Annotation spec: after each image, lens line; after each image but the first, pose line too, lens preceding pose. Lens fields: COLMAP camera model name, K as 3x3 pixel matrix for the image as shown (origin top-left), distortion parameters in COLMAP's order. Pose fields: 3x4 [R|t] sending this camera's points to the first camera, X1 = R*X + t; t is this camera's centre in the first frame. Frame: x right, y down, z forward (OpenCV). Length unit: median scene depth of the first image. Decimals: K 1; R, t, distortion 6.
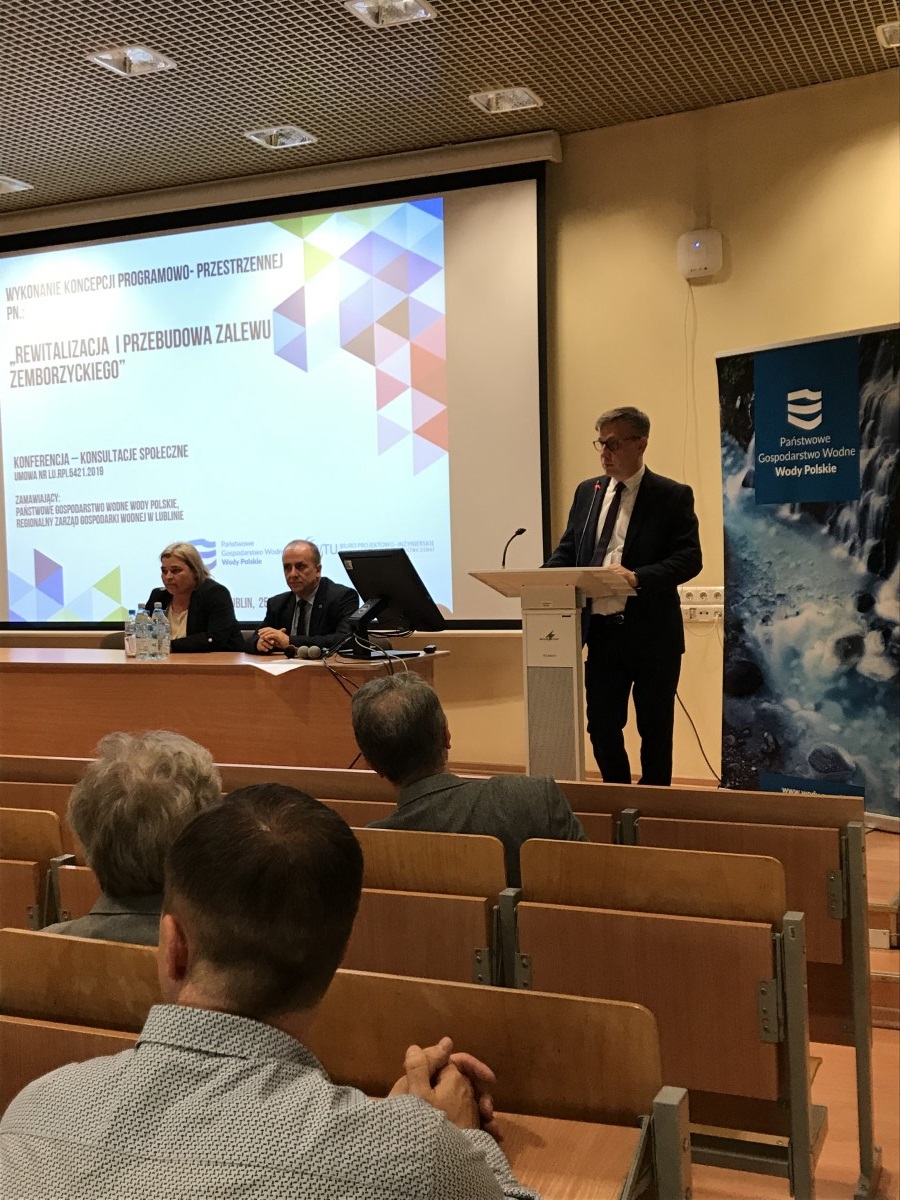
lens RADIAL K [[1369.6, 0, 451.2], [0, 1369.6, 597.9], [0, 0, 1]] dist [-0.137126, 0.000000]
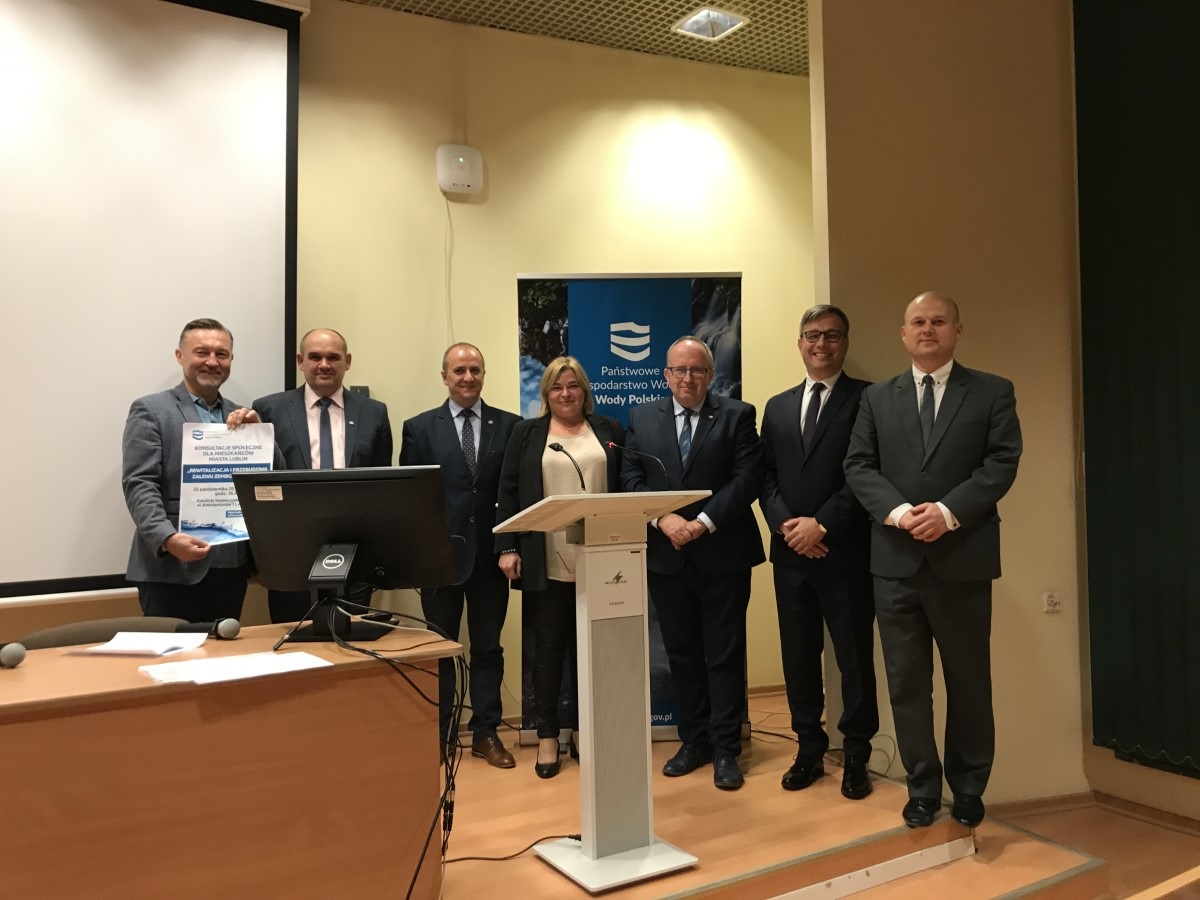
lens RADIAL K [[996.4, 0, 600.2], [0, 996.4, 447.9], [0, 0, 1]] dist [0.009832, 0.001921]
pose [[0.566844, 0.032814, 0.823171, -0.375656], [0.029066, 0.997788, -0.059790, -0.012318], [-0.823312, 0.057818, 0.564636, 0.586319]]
